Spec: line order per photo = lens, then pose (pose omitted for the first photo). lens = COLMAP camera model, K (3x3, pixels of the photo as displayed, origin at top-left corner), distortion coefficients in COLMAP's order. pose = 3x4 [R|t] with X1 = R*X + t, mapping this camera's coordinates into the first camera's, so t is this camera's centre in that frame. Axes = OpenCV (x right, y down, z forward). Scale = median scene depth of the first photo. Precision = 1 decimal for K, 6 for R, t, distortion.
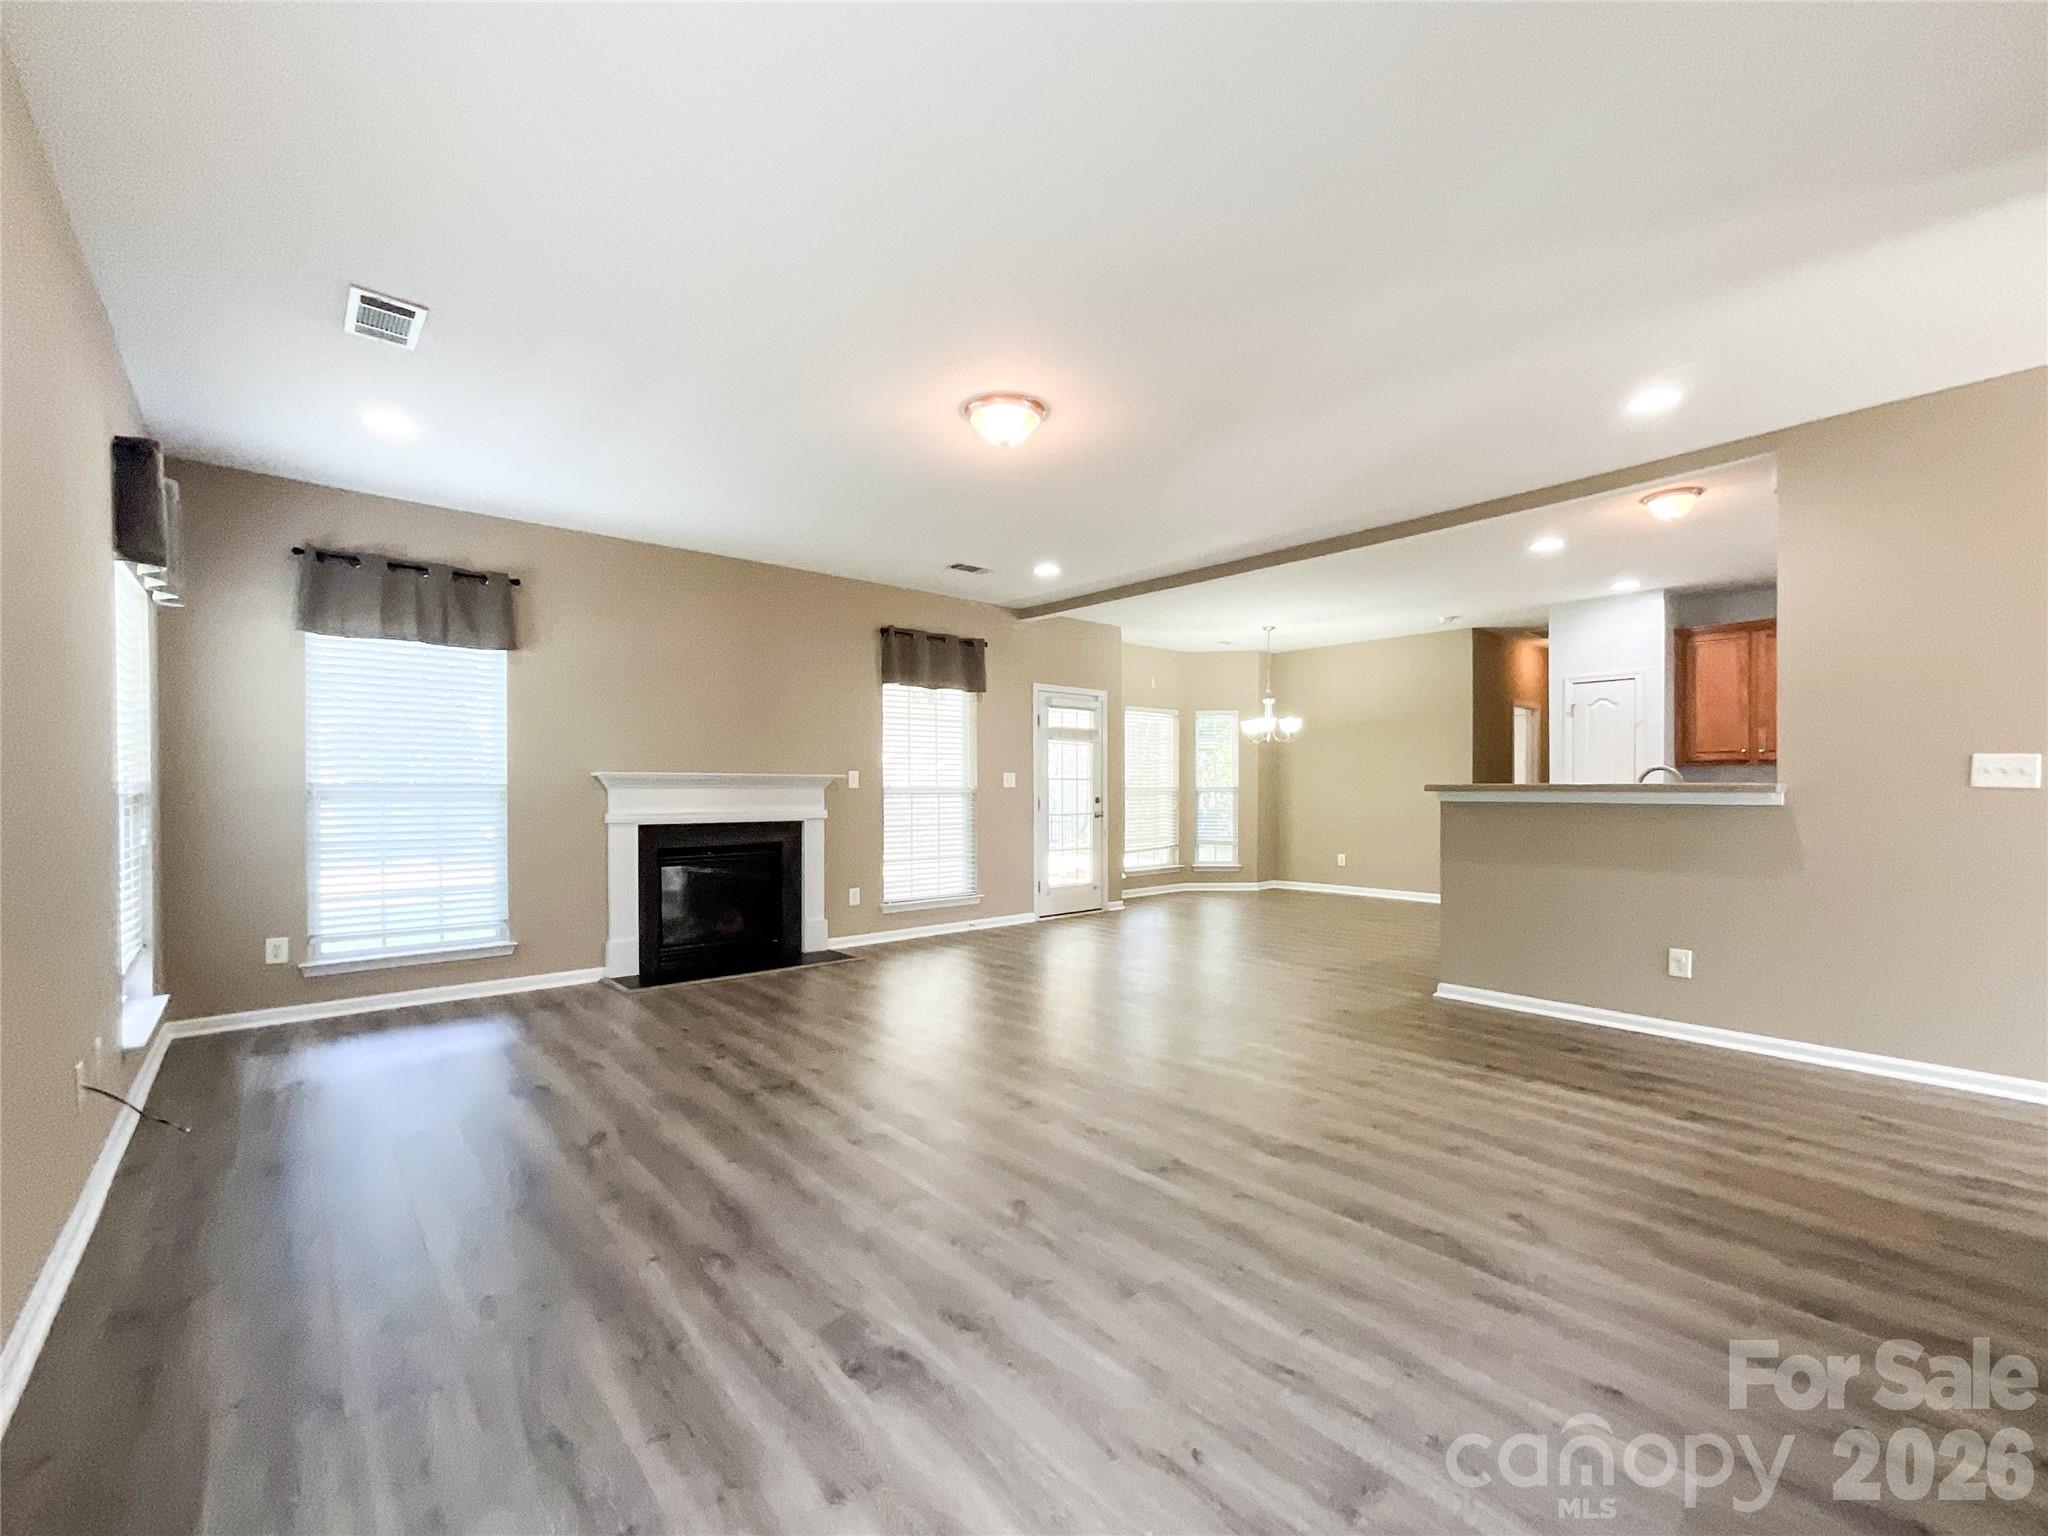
lens RADIAL K [[867.8, 0, 1040.0], [0, 867.8, 802.9], [0, 0, 1]] dist [-0.012219, 0.000120]
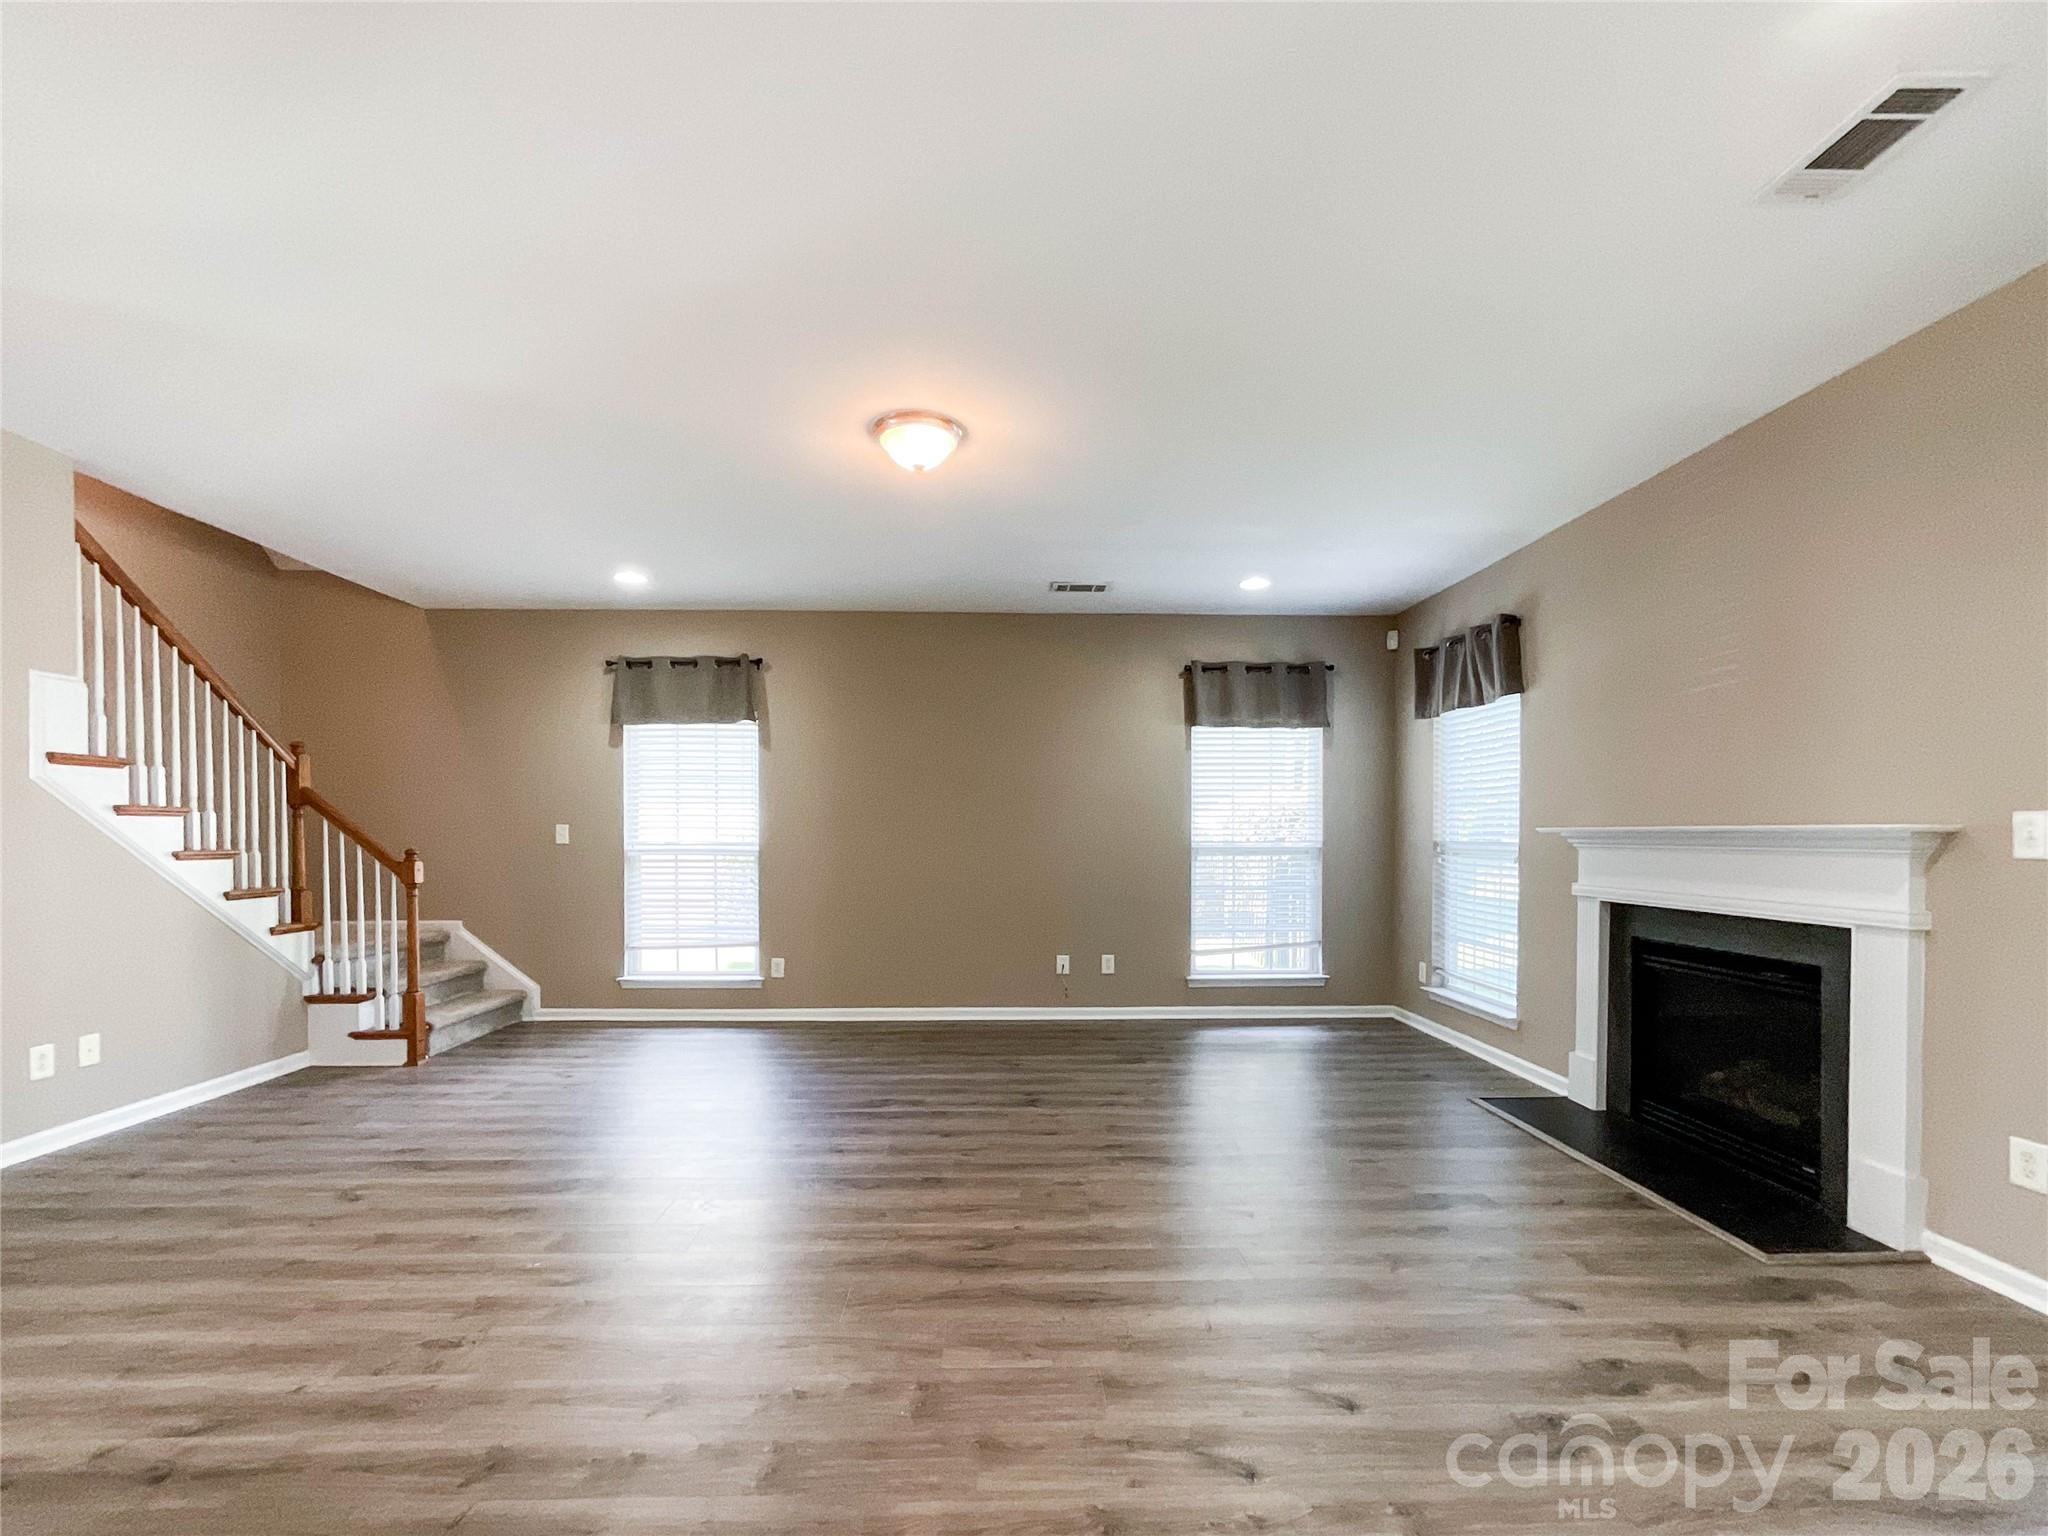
lens RADIAL K [[875.9, 0, 1021.3], [0, 875.9, 844.3], [0, 0, 1]] dist [-0.004873, 0.000728]
pose [[-0.642601, 0.006941, -0.766170, 0.421939], [-0.013493, 0.999701, 0.020373, -0.031616], [0.766082, 0.023429, -0.642315, 1.190974]]
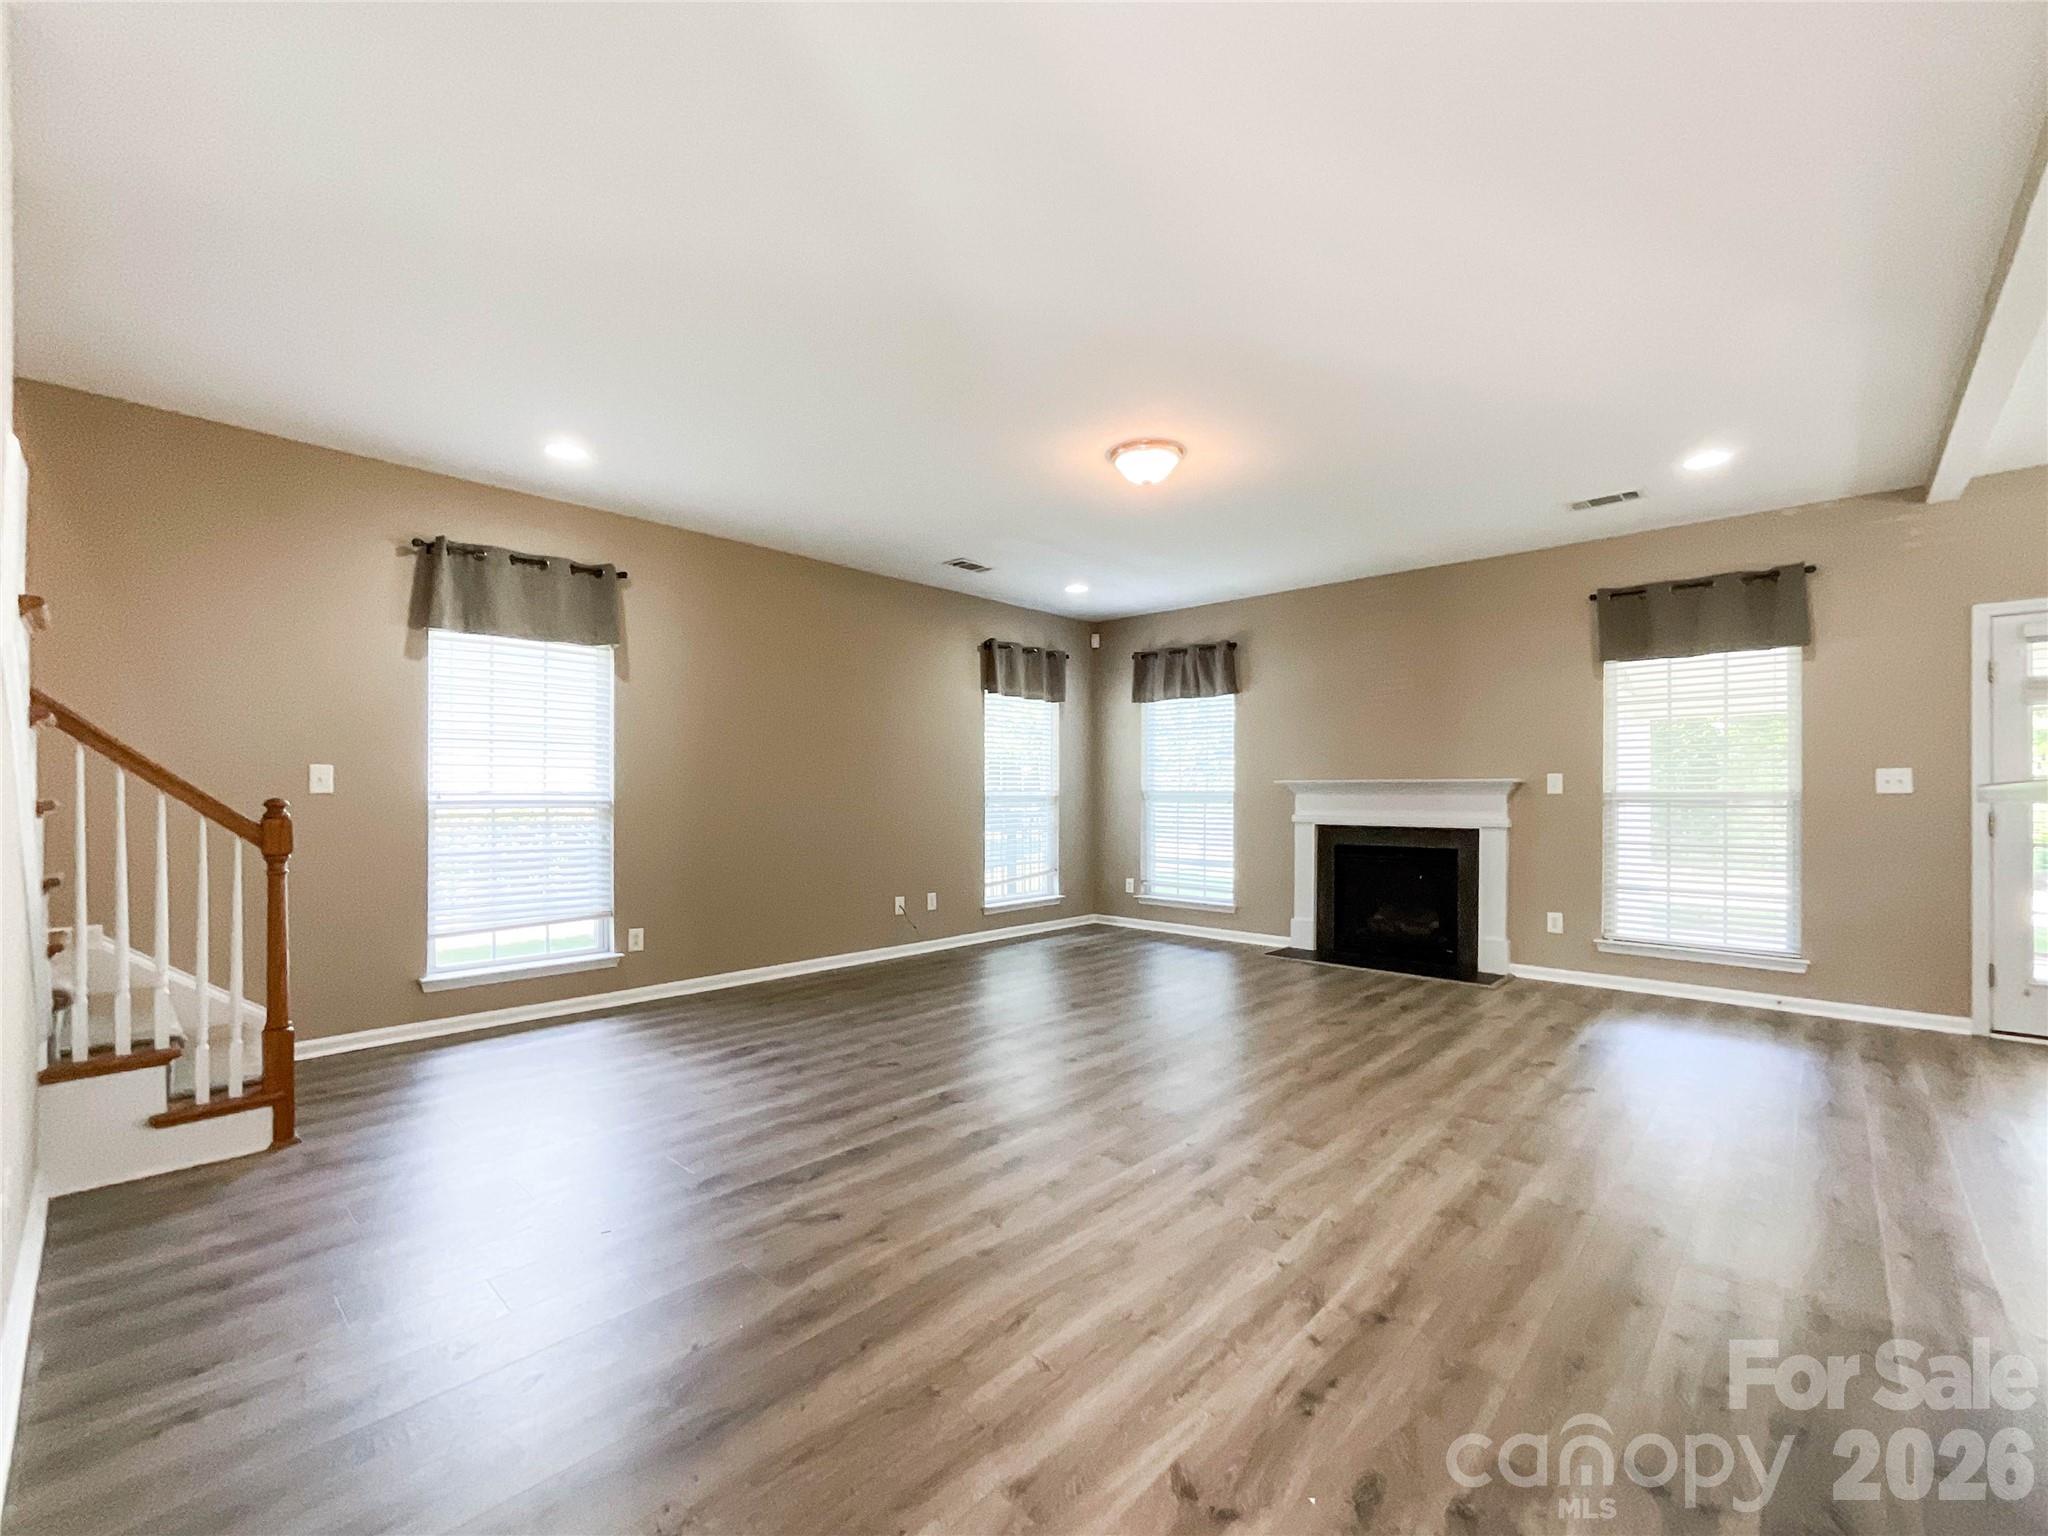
lens RADIAL K [[872.9, 0, 1017.4], [0, 872.9, 793.2], [0, 0, 1]] dist [-0.011369, 0.000272]
pose [[0.090296, 0.000789, -0.995915, 0.754616], [-0.016386, 0.999866, -0.000693, -0.010873], [0.995780, 0.016381, 0.090296, 0.525613]]
